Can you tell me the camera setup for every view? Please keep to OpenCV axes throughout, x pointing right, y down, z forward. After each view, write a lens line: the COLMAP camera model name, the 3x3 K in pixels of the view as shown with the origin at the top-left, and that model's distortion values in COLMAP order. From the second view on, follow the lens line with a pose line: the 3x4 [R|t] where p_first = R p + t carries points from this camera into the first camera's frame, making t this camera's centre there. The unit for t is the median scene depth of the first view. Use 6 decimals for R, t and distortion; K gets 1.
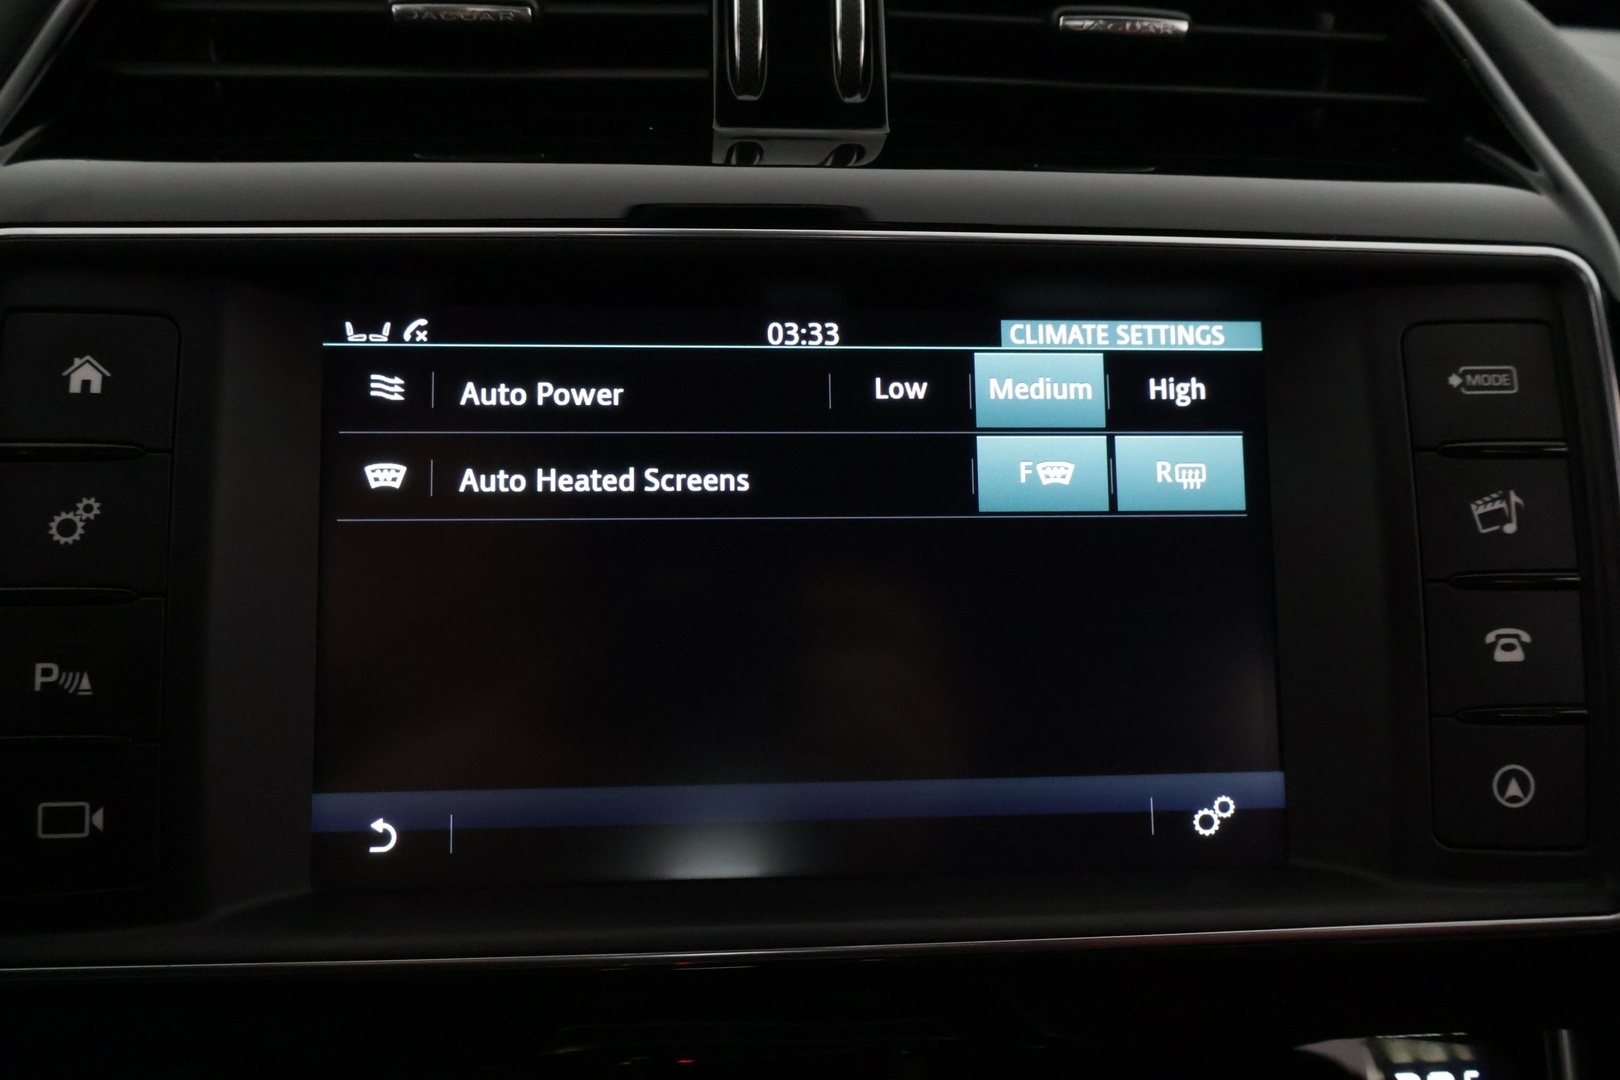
lens RADIAL K [[1384.8, 0, 800.9], [0, 1384.8, 540.1], [0, 0, 1]] dist [0.010003, -0.013406]
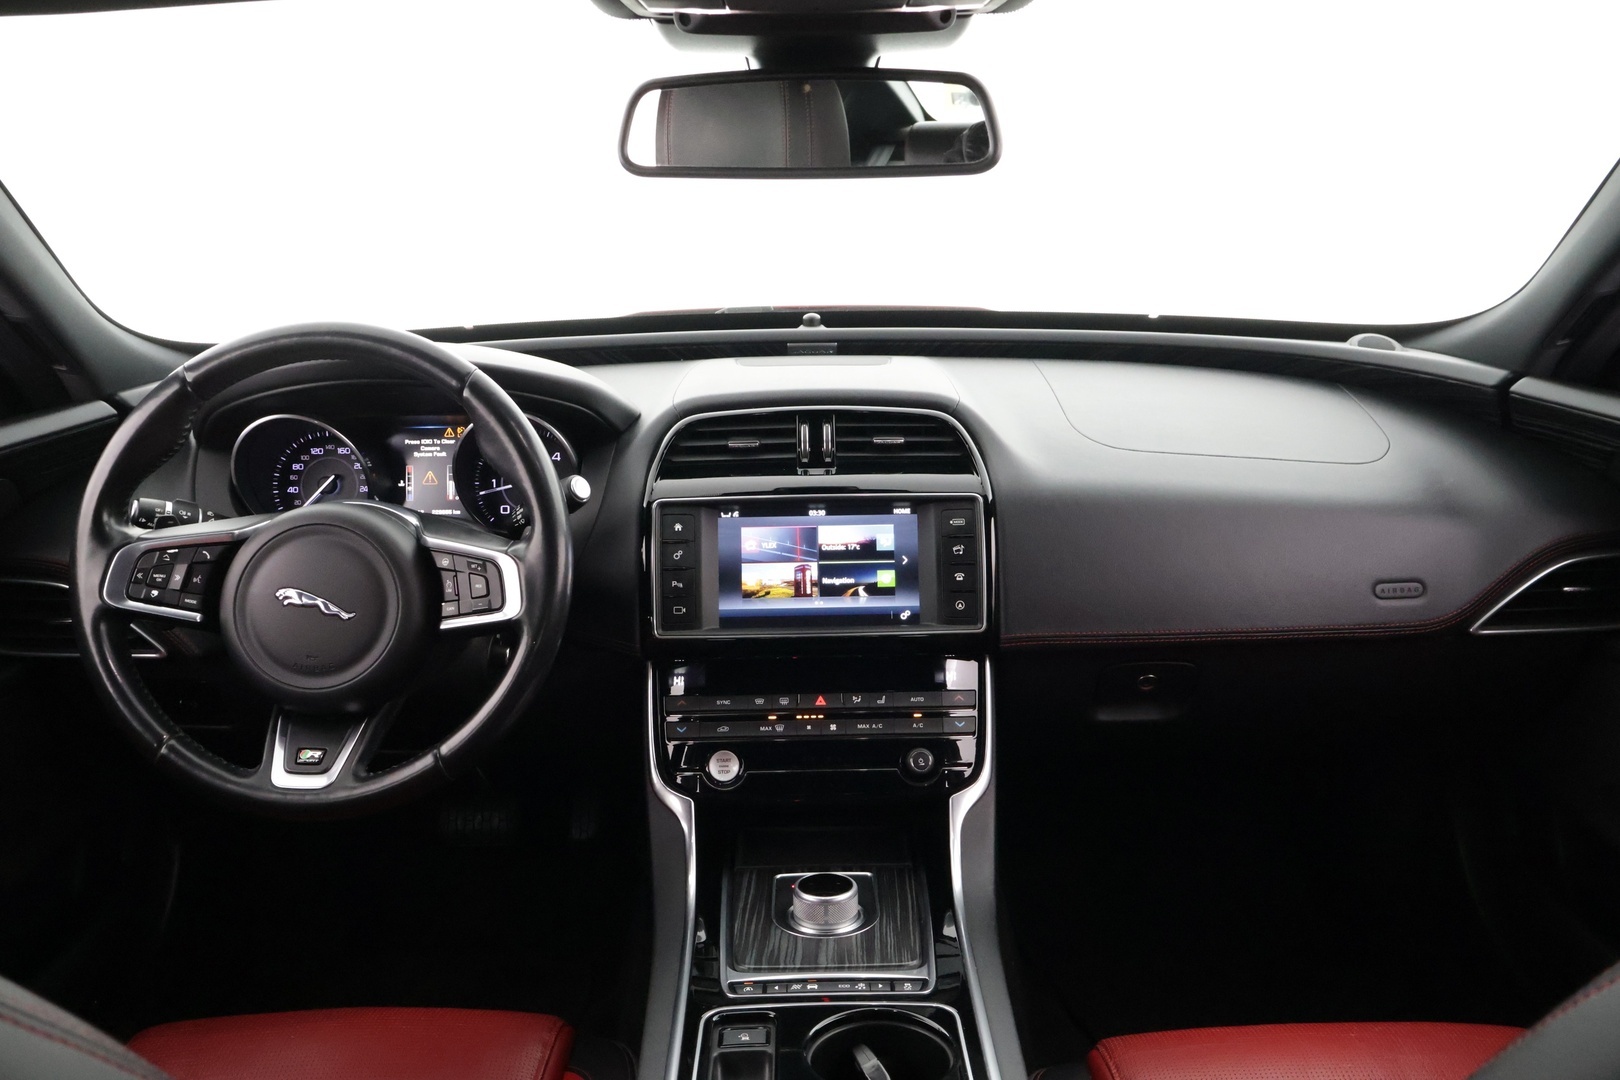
lens RADIAL K [[1384.8, 0, 783.7], [0, 1384.8, 550.2], [0, 0, 1]] dist [0.010003, -0.013406]
pose [[0.995198, -0.012816, -0.097039, 0.353851], [0.011071, 0.999768, -0.018495, 0.063745], [0.097253, 0.017332, 0.995109, -3.785659]]
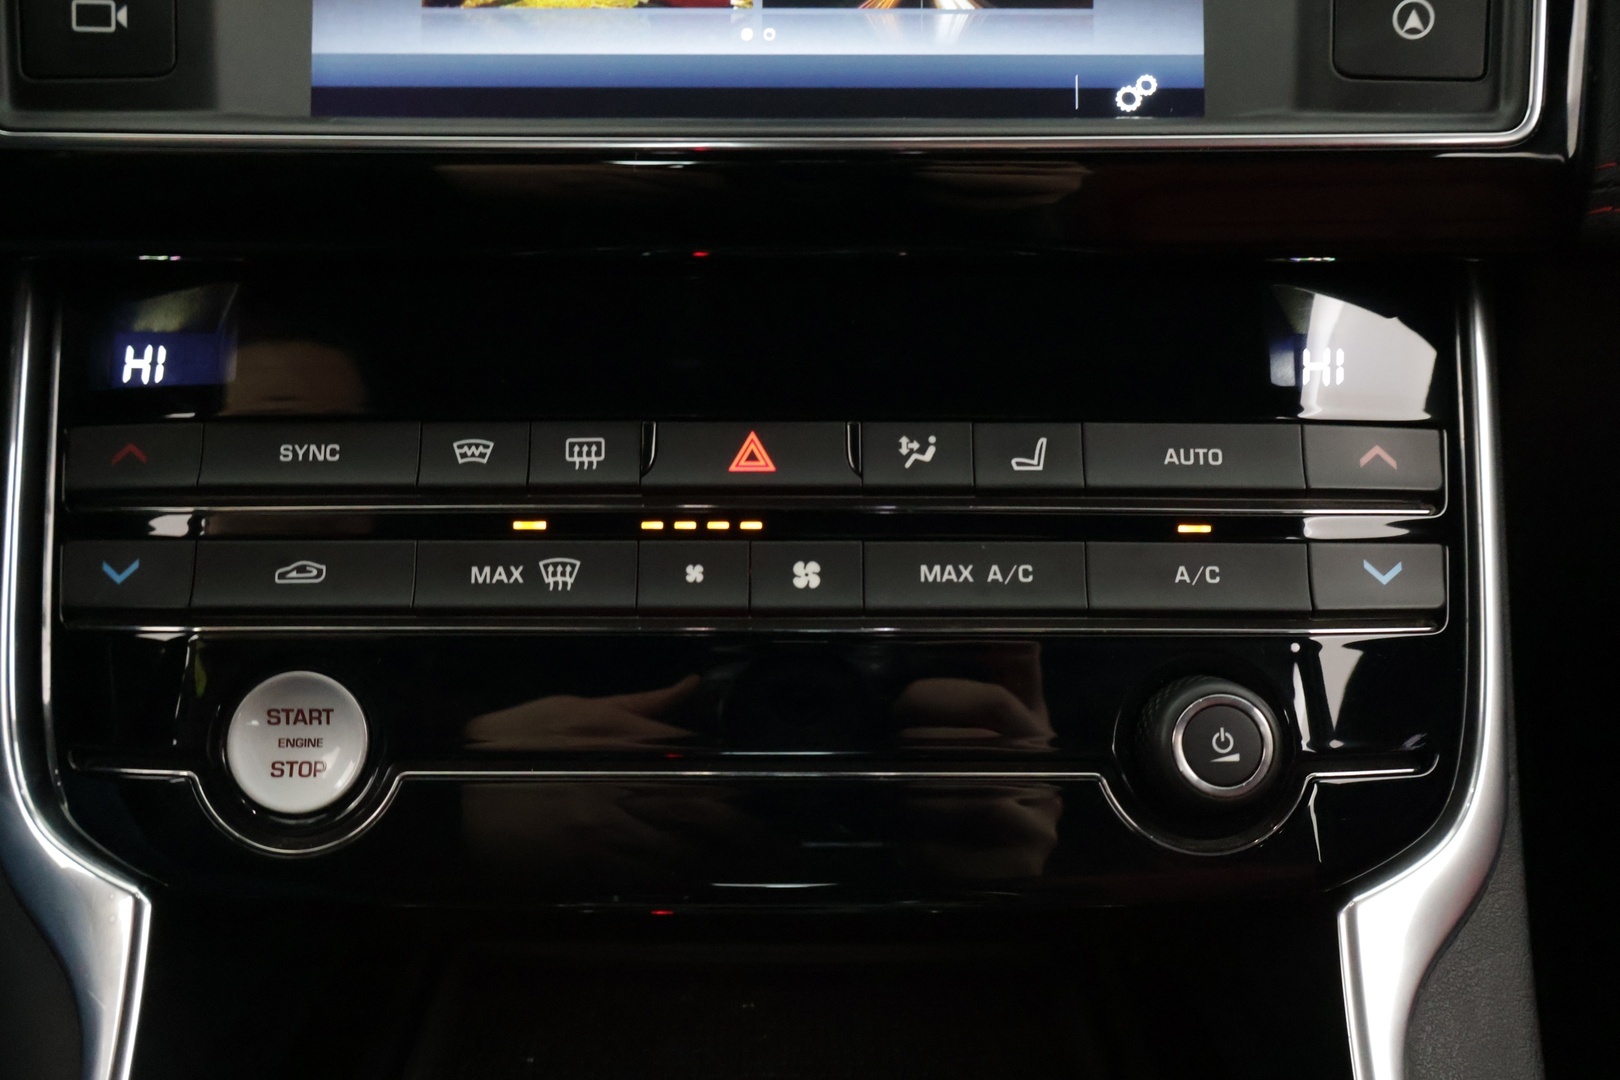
lens RADIAL K [[1384.8, 0, 793.0], [0, 1384.8, 529.9], [0, 0, 1]] dist [0.010003, -0.013406]
pose [[0.995950, 0.015054, -0.088643, 0.137601], [-0.009557, 0.998023, 0.062120, 0.481489], [0.089403, -0.061021, 0.994125, -0.107503]]
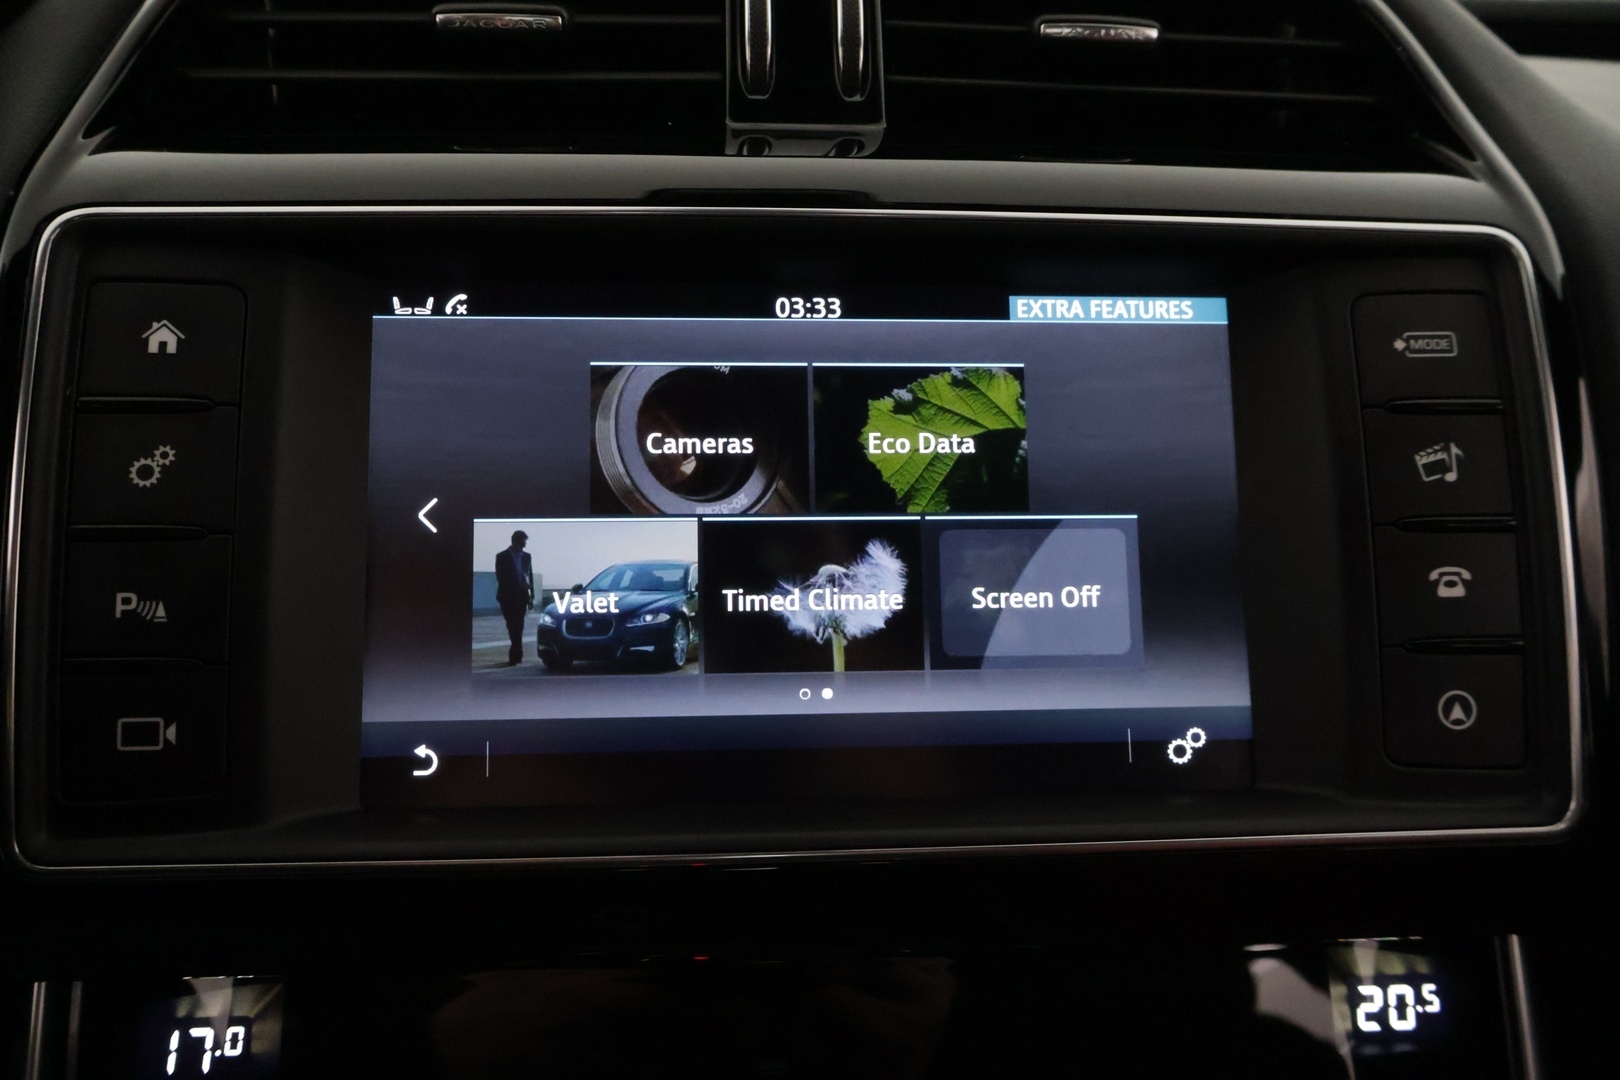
lens RADIAL K [[1384.8, 0, 811.9], [0, 1384.8, 548.0], [0, 0, 1]] dist [0.010003, -0.013406]
pose [[0.999992, -0.003463, -0.001806, 0.006102], [0.003405, 0.999502, -0.031376, 0.078440], [0.001914, 0.031369, 0.999506, -0.095864]]
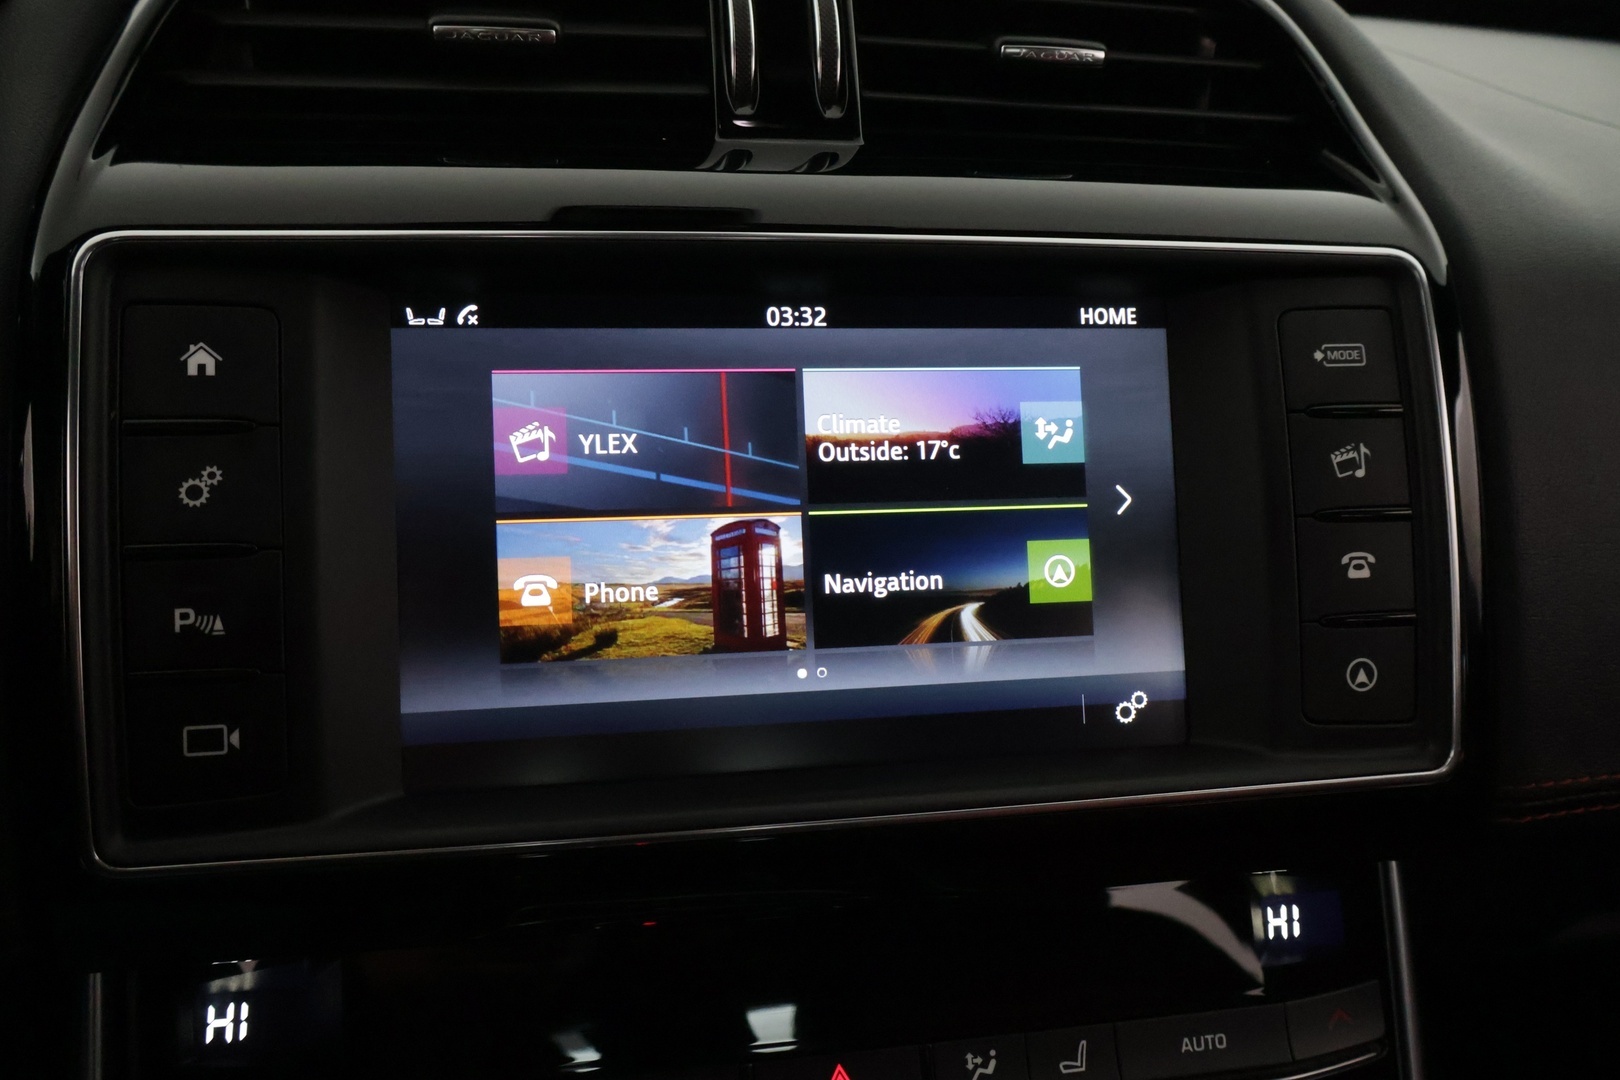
lens RADIAL K [[1384.8, 0, 800.2], [0, 1384.8, 539.6], [0, 0, 1]] dist [0.010003, -0.013406]
pose [[0.992710, -0.019774, 0.118894, -0.144722], [0.013594, 0.998525, 0.052566, -0.020987], [-0.119758, -0.050567, 0.991514, -0.193314]]
